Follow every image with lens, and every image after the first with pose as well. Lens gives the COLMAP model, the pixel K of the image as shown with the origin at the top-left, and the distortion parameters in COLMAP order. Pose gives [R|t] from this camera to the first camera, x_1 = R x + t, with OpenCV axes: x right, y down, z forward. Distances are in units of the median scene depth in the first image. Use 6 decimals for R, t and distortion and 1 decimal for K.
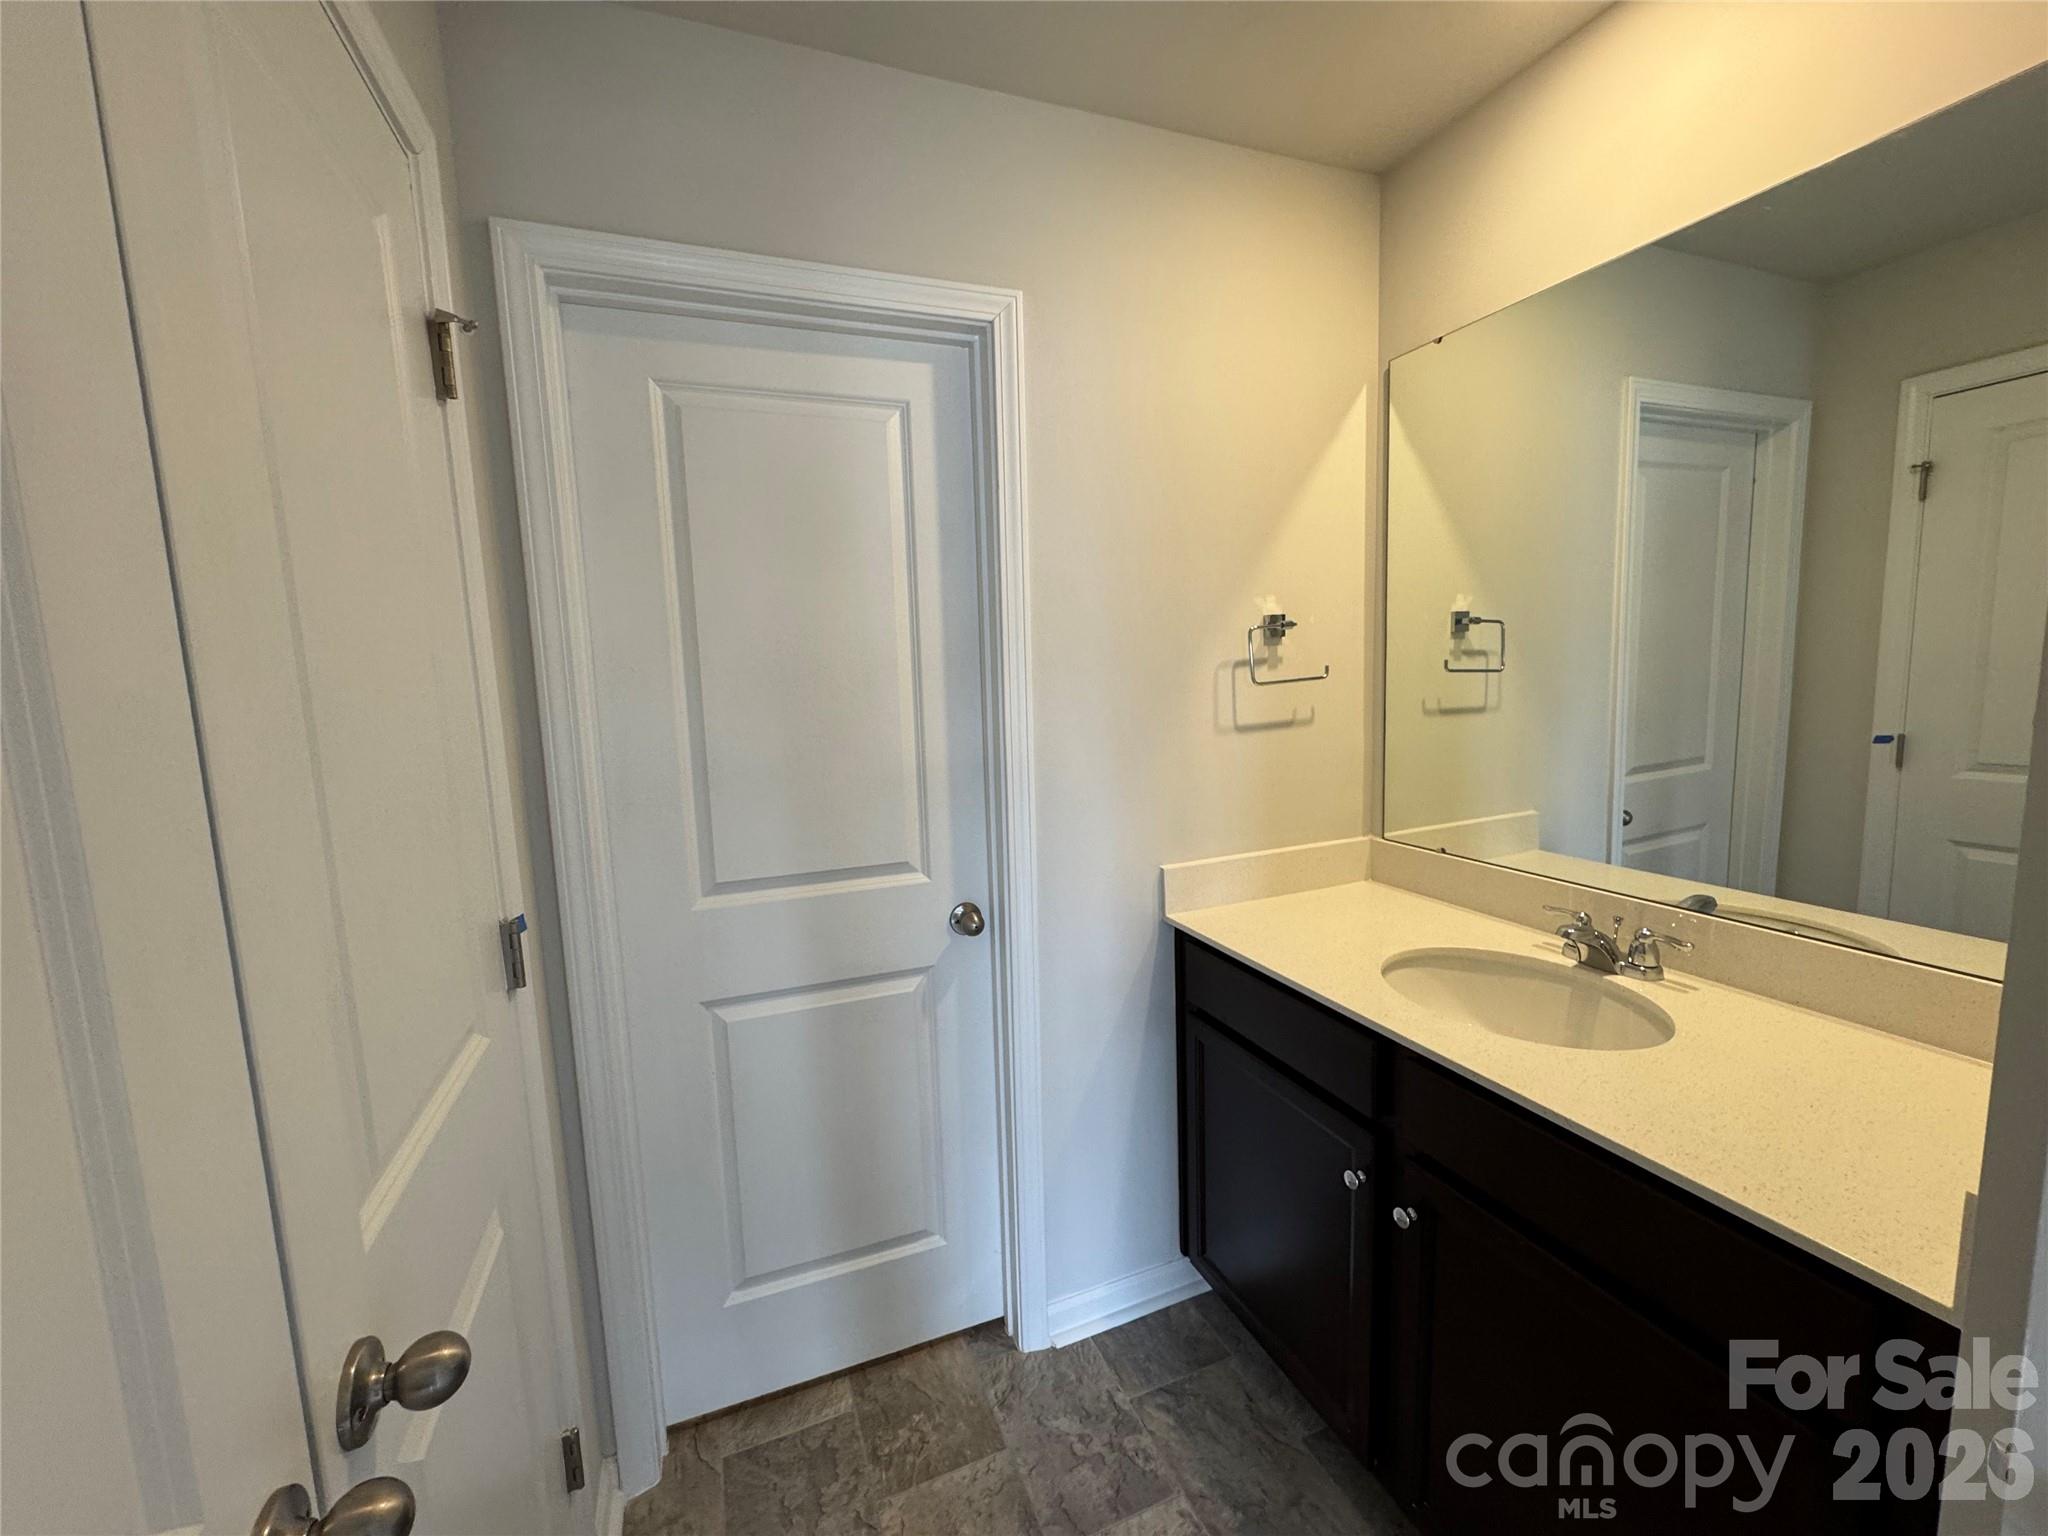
lens RADIAL K [[826.5, 0, 1024.0], [0, 826.5, 768.0], [0, 0, 1]] dist [0.001192, 0.000117]
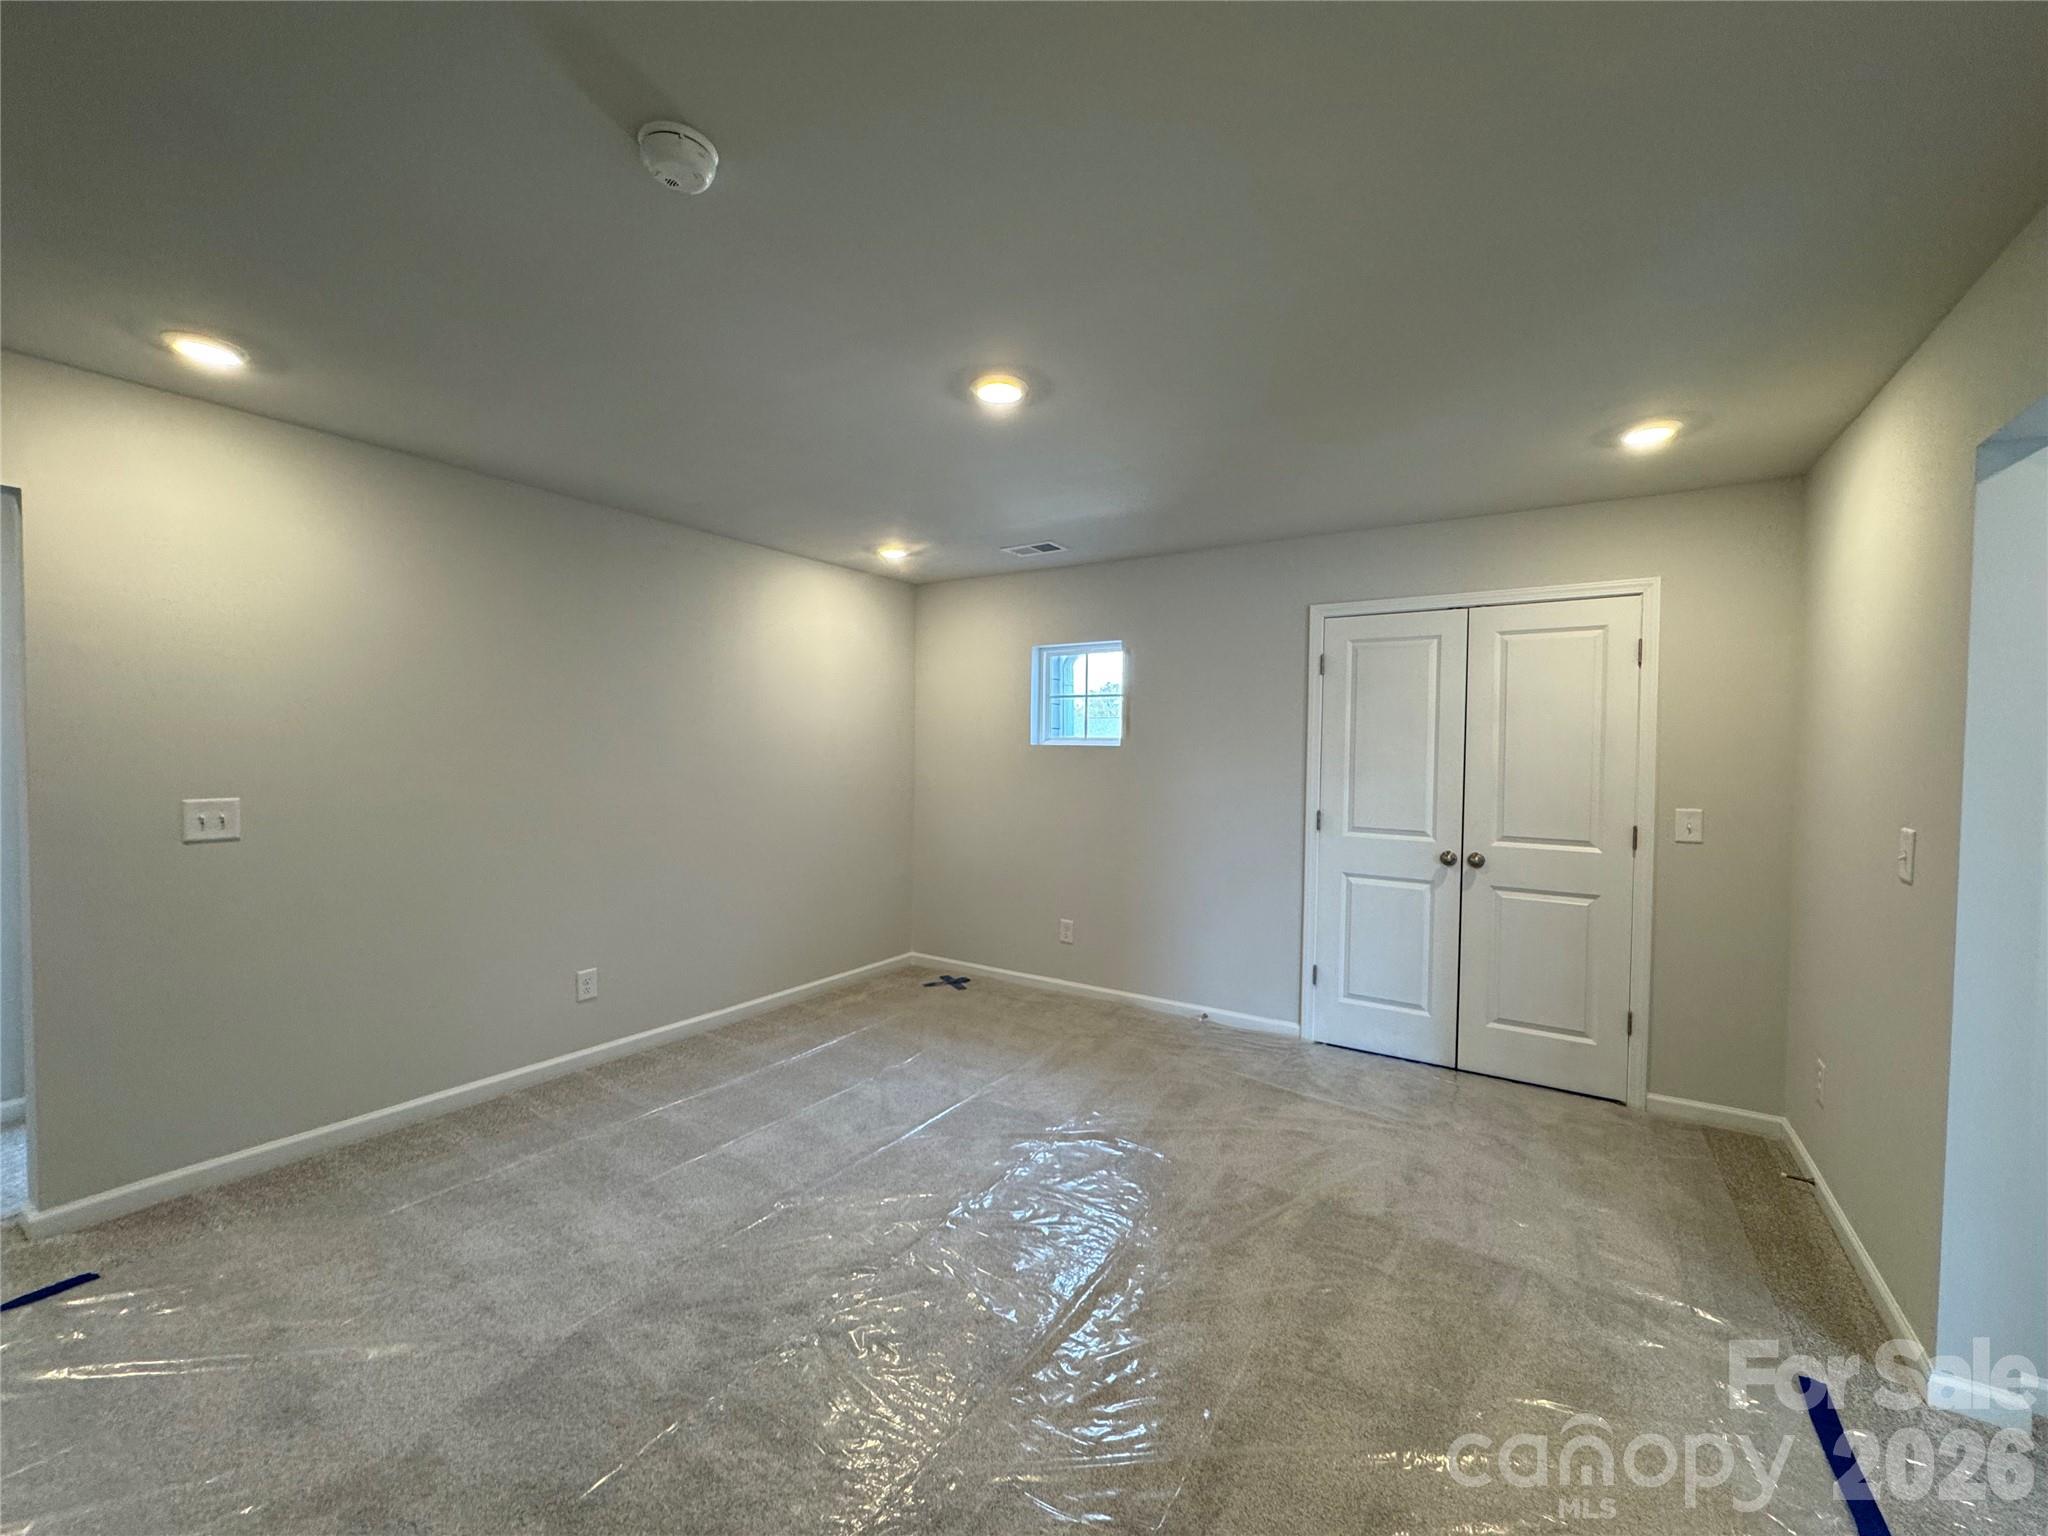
lens RADIAL K [[826.5, 0, 1024.0], [0, 826.5, 768.0], [0, 0, 1]] dist [0.001192, 0.000117]
pose [[0.377568, 0.066994, -0.923555, 1.581771], [-0.127751, 0.991611, 0.019703, 0.037685], [0.917127, 0.110545, 0.382959, -0.933141]]
